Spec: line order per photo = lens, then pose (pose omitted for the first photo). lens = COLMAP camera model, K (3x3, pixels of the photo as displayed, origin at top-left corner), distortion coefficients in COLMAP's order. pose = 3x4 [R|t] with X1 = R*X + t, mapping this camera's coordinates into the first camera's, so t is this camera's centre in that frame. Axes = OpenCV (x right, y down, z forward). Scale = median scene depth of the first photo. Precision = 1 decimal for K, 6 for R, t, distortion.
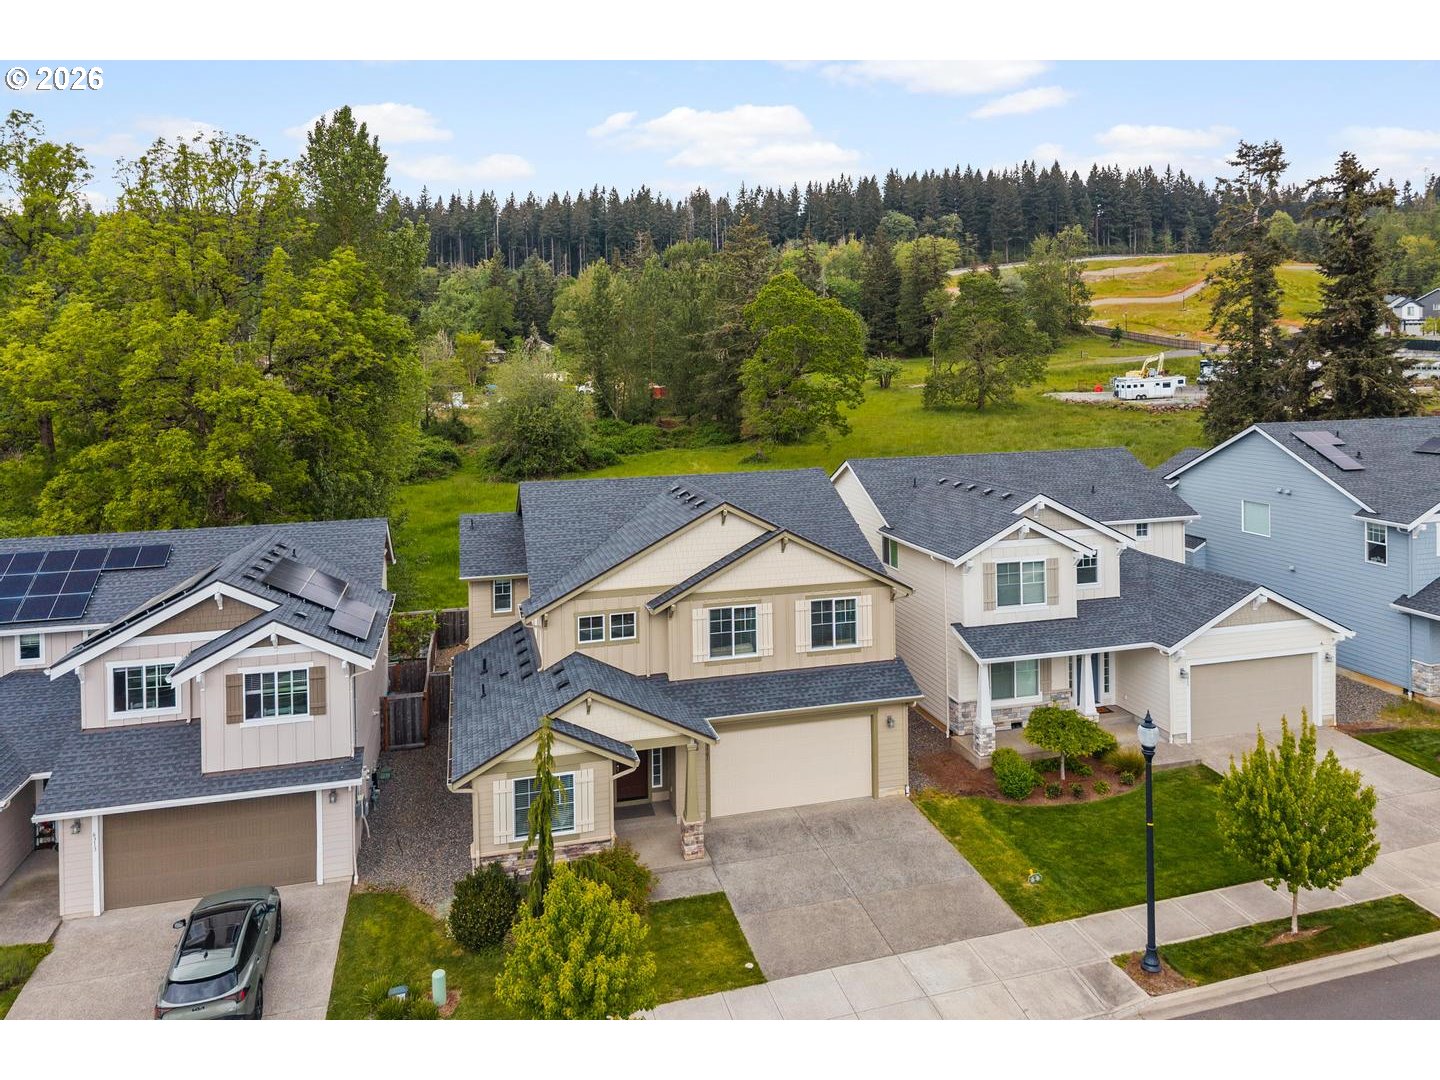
lens RADIAL K [[1050.9, 0, 789.6], [0, 1050.9, 491.7], [0, 0, 1]] dist [0.034686, -0.032027]
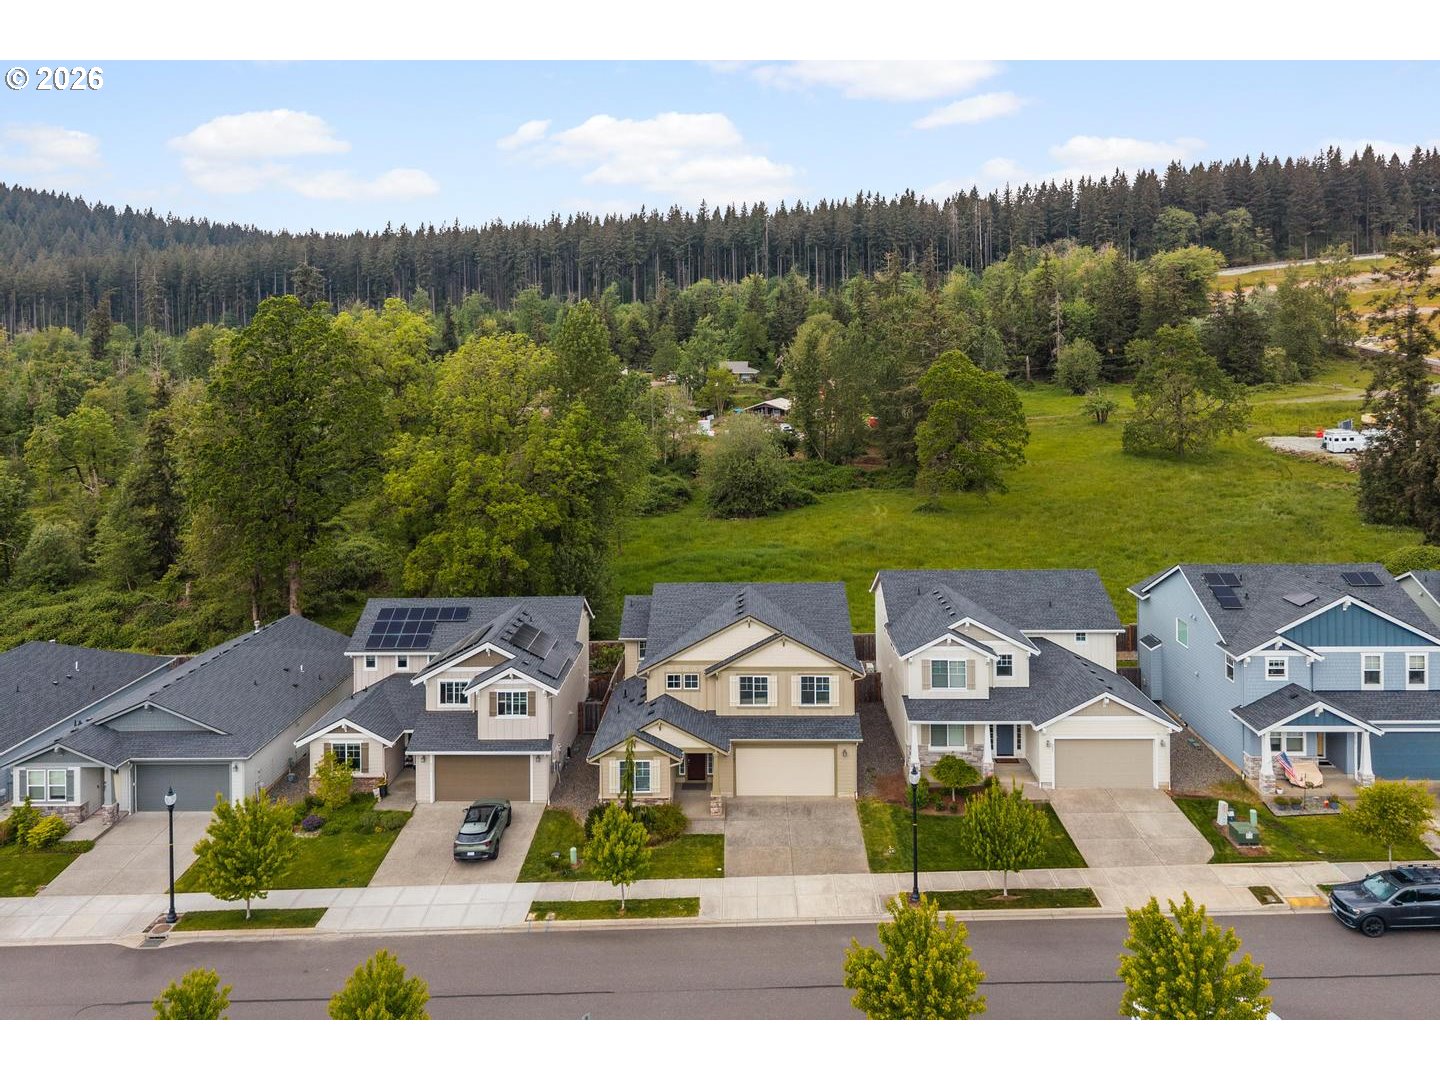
lens RADIAL K [[1096.4, 0, 720.0], [0, 1096.4, 540.0], [0, 0, 1]] dist [0.039083, -0.007665]
pose [[0.947040, 0.052280, -0.316831, 0.440240], [-0.033146, 0.997303, 0.065486, -0.222489], [0.319400, -0.051516, 0.946219, -0.681172]]
